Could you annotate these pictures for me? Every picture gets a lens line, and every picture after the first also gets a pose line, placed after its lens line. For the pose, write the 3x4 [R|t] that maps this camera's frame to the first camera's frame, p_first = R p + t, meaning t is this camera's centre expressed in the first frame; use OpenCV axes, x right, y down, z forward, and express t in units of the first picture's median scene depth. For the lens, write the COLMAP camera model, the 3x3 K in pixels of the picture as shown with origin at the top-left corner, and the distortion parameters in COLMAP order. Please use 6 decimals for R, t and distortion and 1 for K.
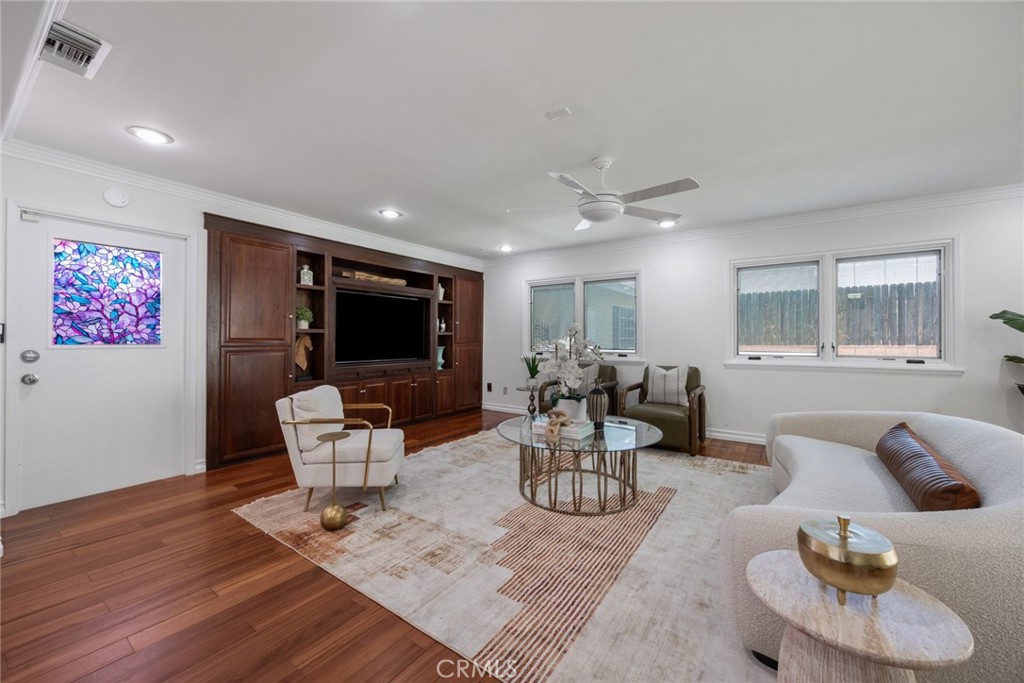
lens RADIAL K [[396.2, 0, 512.0], [0, 396.2, 341.5], [0, 0, 1]] dist [-0.001184, 0.000028]
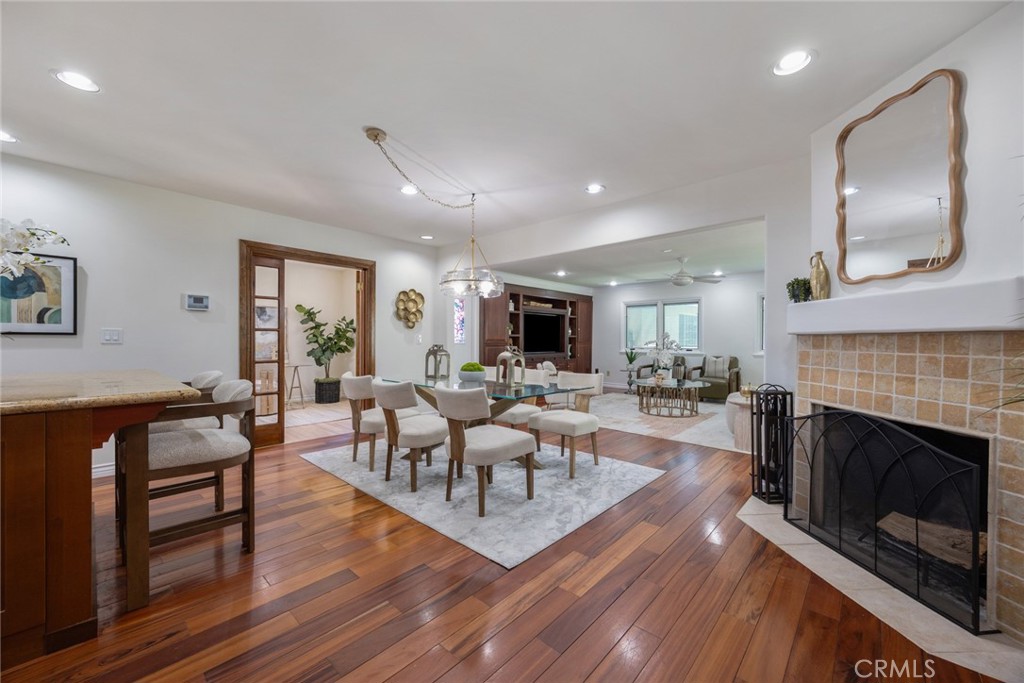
lens RADIAL K [[396.2, 0, 512.0], [0, 396.2, 341.5], [0, 0, 1]] dist [-0.001184, 0.000028]
pose [[0.990770, 0.001196, -0.135549, -0.225951], [-0.001369, 0.999998, -0.001181, 0.003285], [0.135548, 0.001355, 0.990770, -0.723445]]
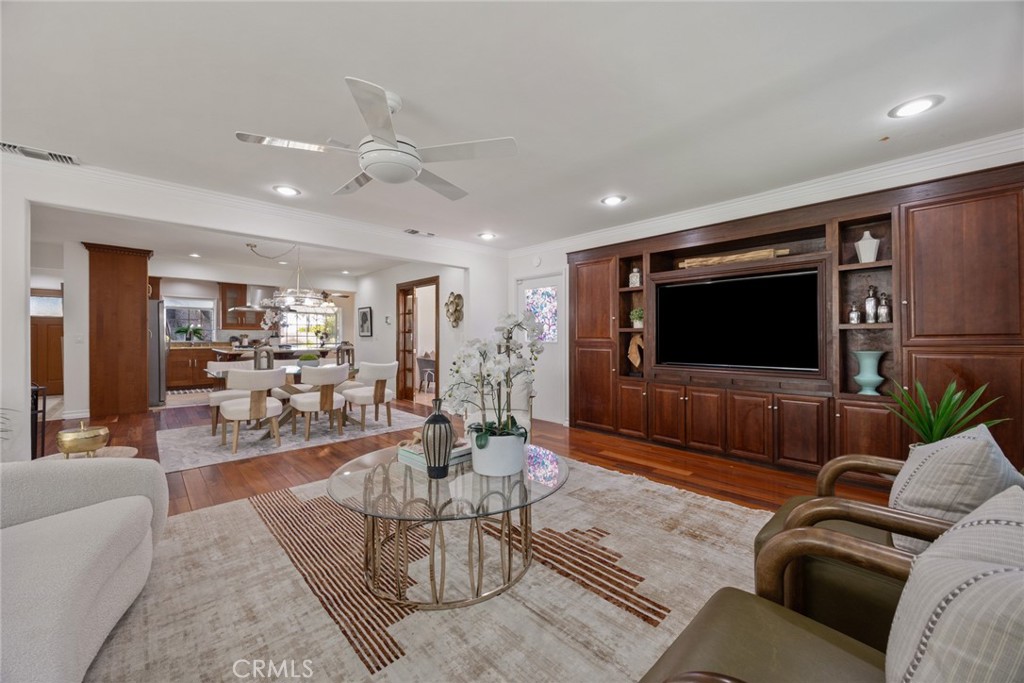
lens RADIAL K [[396.2, 0, 512.0], [0, 396.2, 341.5], [0, 0, 1]] dist [-0.001184, 0.000028]
pose [[-0.197324, 0.009087, -0.980296, 0.507377], [-0.002141, 0.999951, 0.009700, -0.005191], [0.980336, 0.004013, -0.197295, 0.760022]]
